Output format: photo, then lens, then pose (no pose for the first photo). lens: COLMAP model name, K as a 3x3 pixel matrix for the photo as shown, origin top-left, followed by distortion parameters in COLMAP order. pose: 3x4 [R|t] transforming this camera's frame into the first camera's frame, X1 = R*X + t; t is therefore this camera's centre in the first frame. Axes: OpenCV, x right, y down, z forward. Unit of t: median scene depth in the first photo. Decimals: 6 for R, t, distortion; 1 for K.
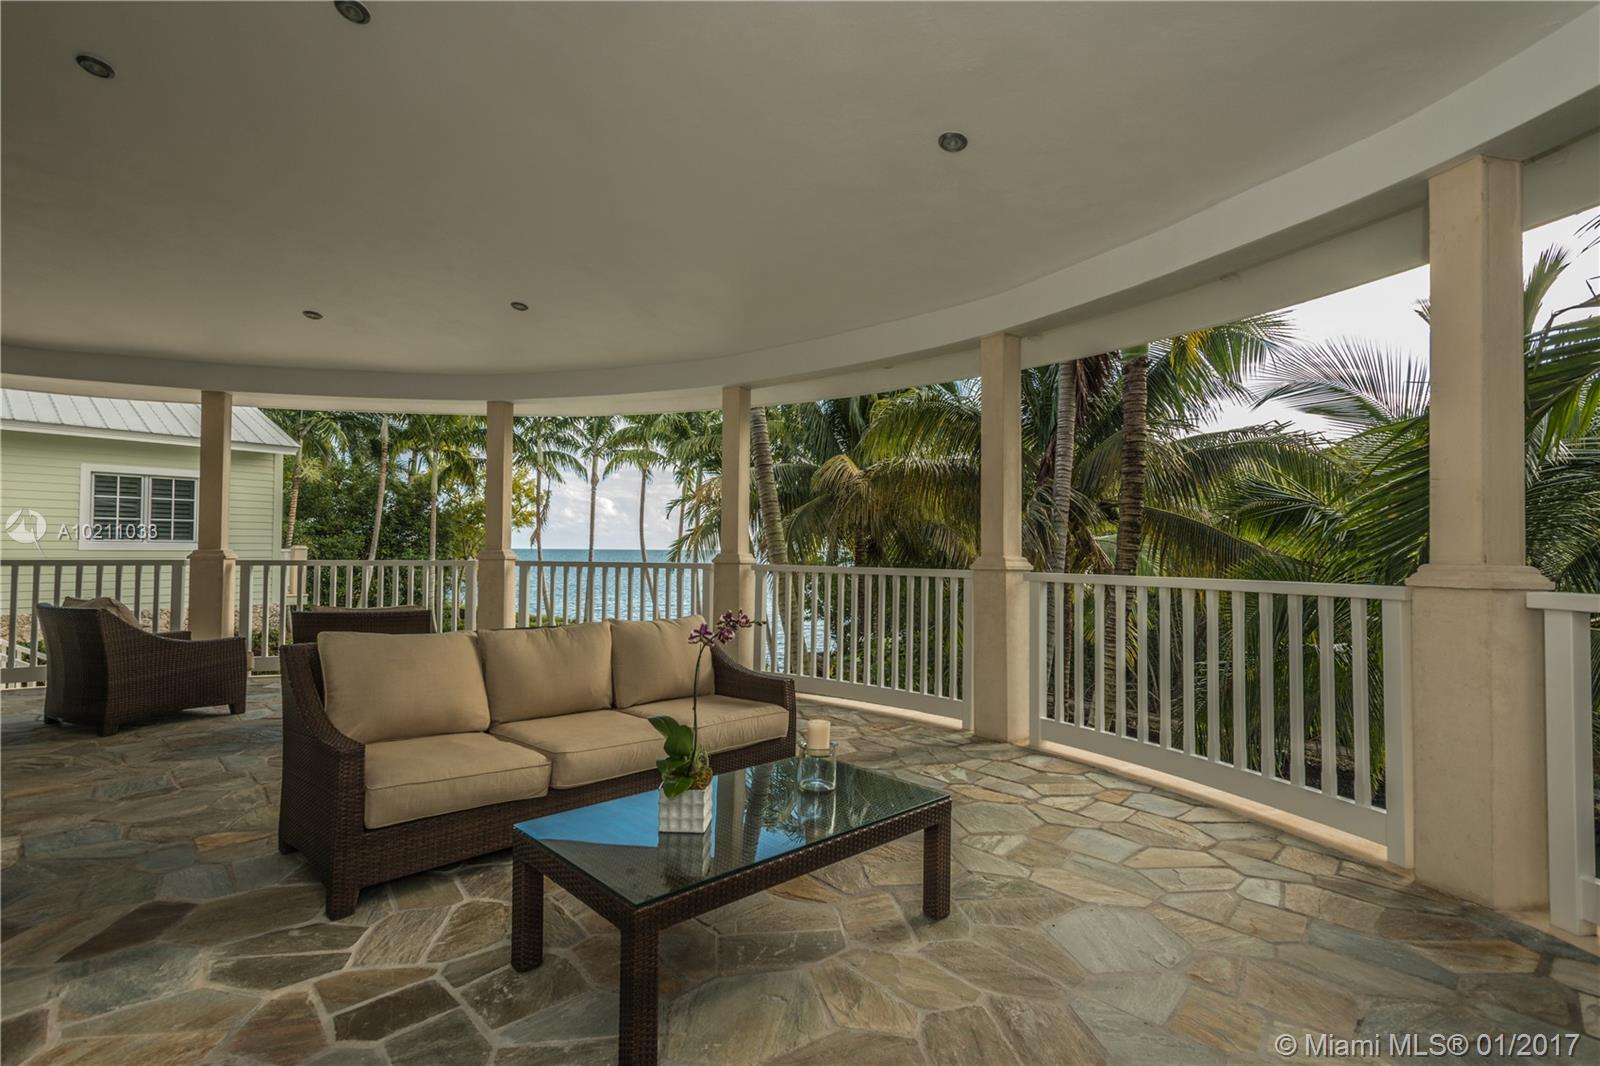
lens RADIAL K [[745.2, 0, 800.0], [0, 745.2, 533.0], [0, 0, 1]] dist [0.000125, -0.000048]
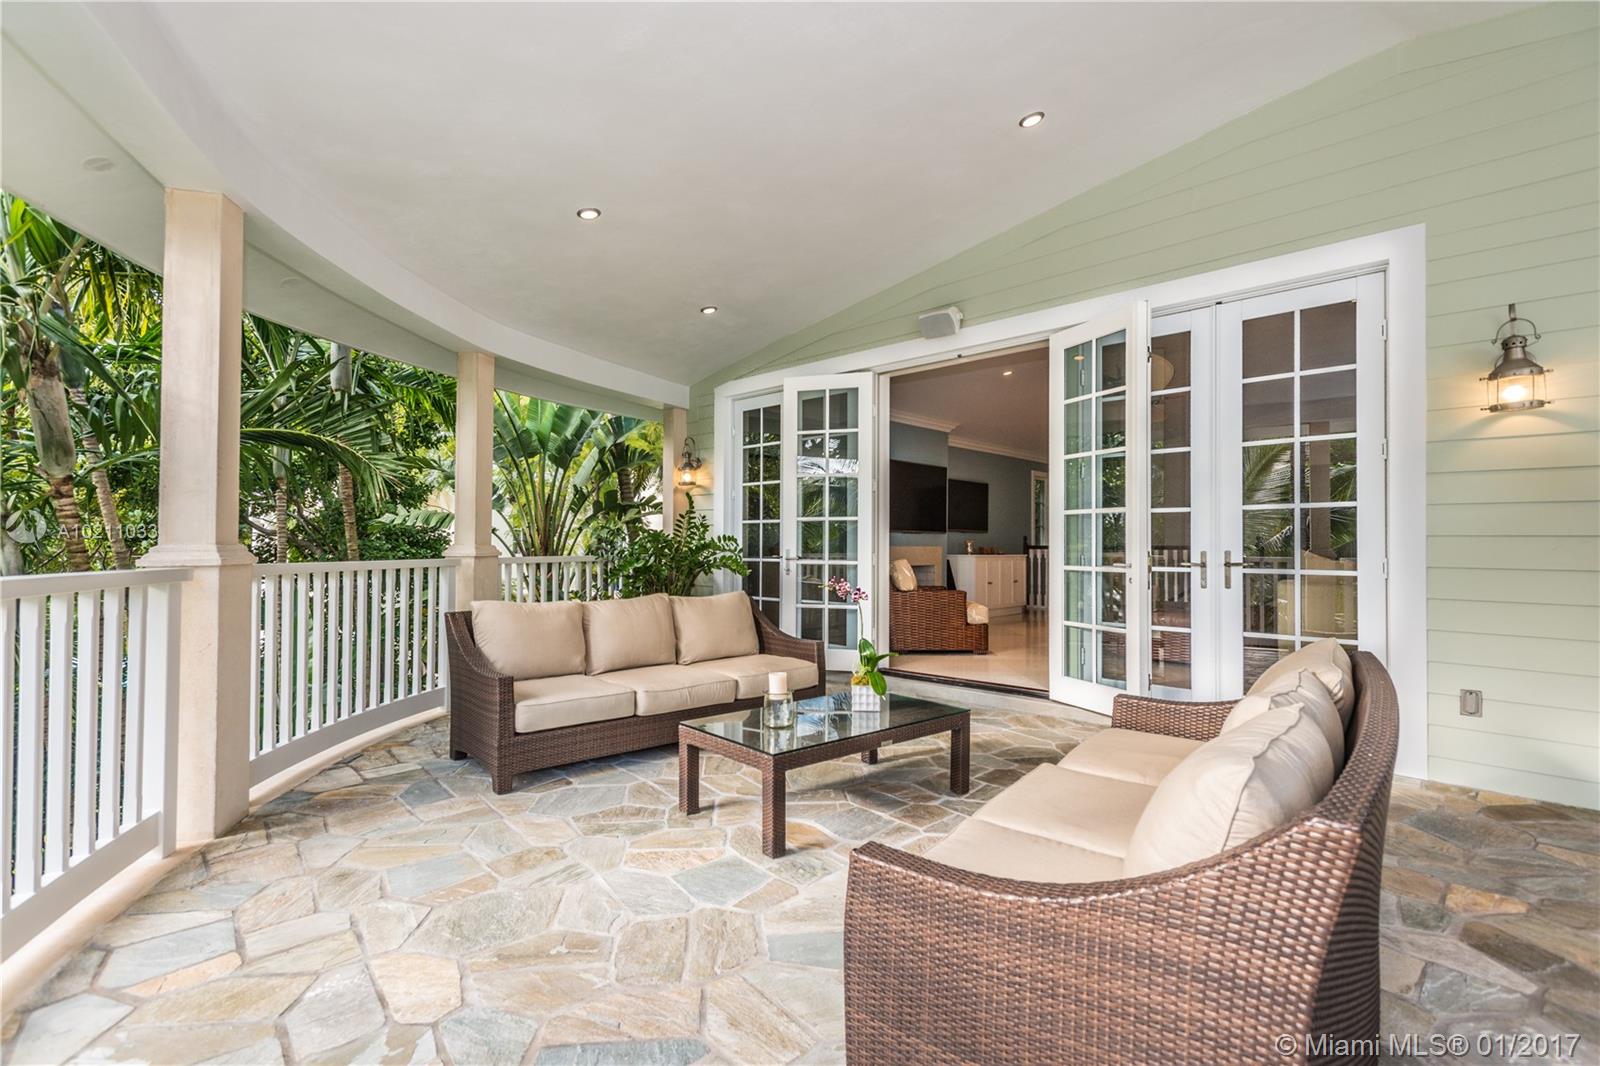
lens RADIAL K [[745.2, 0, 800.0], [0, 745.2, 533.0], [0, 0, 1]] dist [0.000125, -0.000048]
pose [[-0.998371, -0.010687, 0.056052, -0.068629], [-0.013175, 0.998935, -0.044208, 0.055877], [-0.055520, -0.044874, -0.997449, 1.874864]]
